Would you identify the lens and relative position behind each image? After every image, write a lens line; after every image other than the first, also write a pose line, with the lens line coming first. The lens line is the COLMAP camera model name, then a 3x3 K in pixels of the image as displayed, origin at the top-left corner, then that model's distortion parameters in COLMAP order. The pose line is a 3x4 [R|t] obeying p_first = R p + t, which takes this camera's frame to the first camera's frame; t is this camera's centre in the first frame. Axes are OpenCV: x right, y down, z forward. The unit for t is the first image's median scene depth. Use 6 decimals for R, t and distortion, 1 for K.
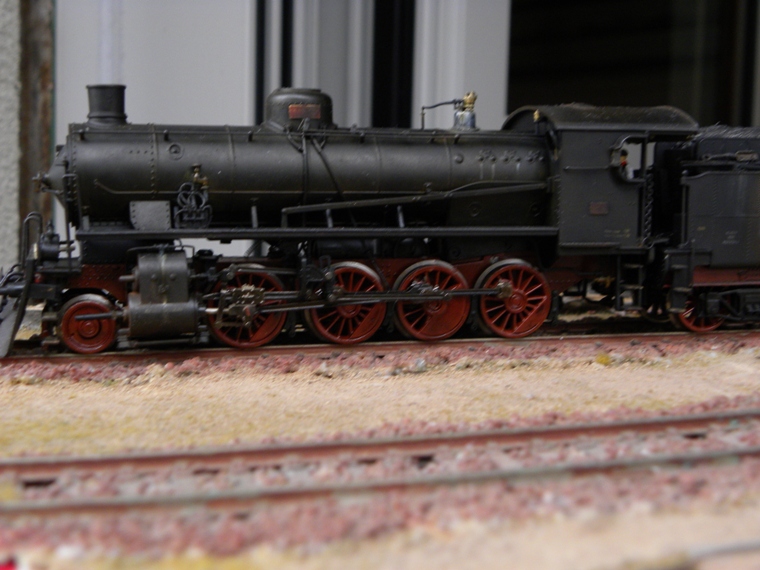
lens RADIAL K [[1168.2, 0, 380.0], [0, 1168.2, 285.0], [0, 0, 1]] dist [0.219603, -1.286115]
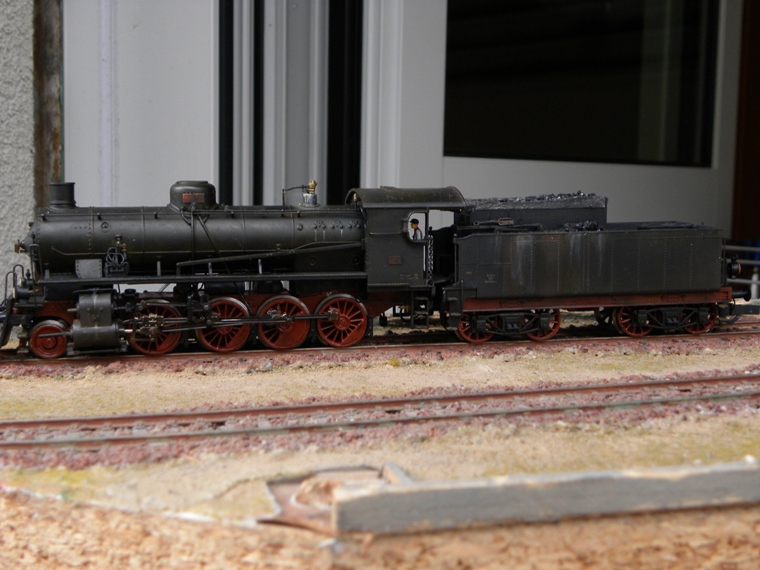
lens RADIAL K [[1168.2, 0, 380.0], [0, 1168.2, 285.0], [0, 0, 1]] dist [0.219603, -1.286115]
pose [[0.998281, -0.002334, -0.058570, 0.271998], [0.002739, 0.999973, 0.006839, -0.047253], [0.058553, -0.006988, 0.998260, -0.507182]]
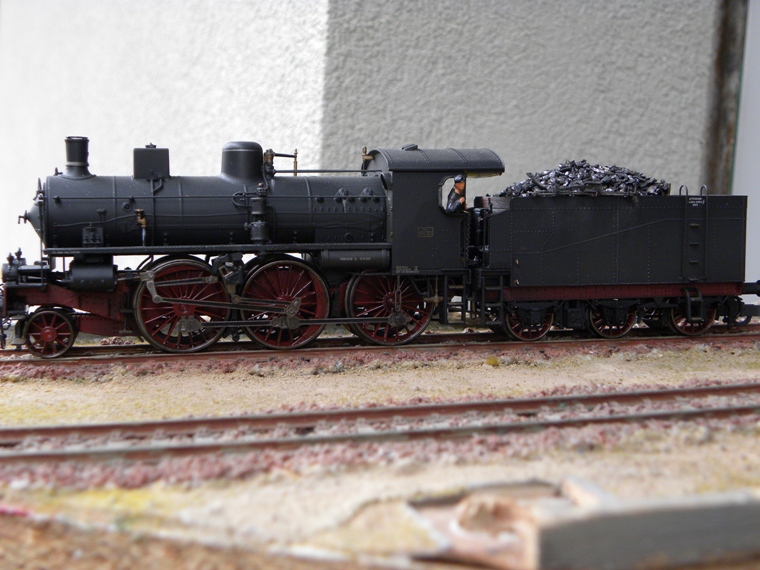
lens RADIAL K [[1168.2, 0, 380.0], [0, 1168.2, 285.0], [0, 0, 1]] dist [0.219603, -1.286115]
pose [[0.999548, -0.007174, -0.029196, 0.115601], [0.006414, 0.999640, -0.026061, 0.016286], [0.029373, 0.025862, 0.999234, -0.217688]]
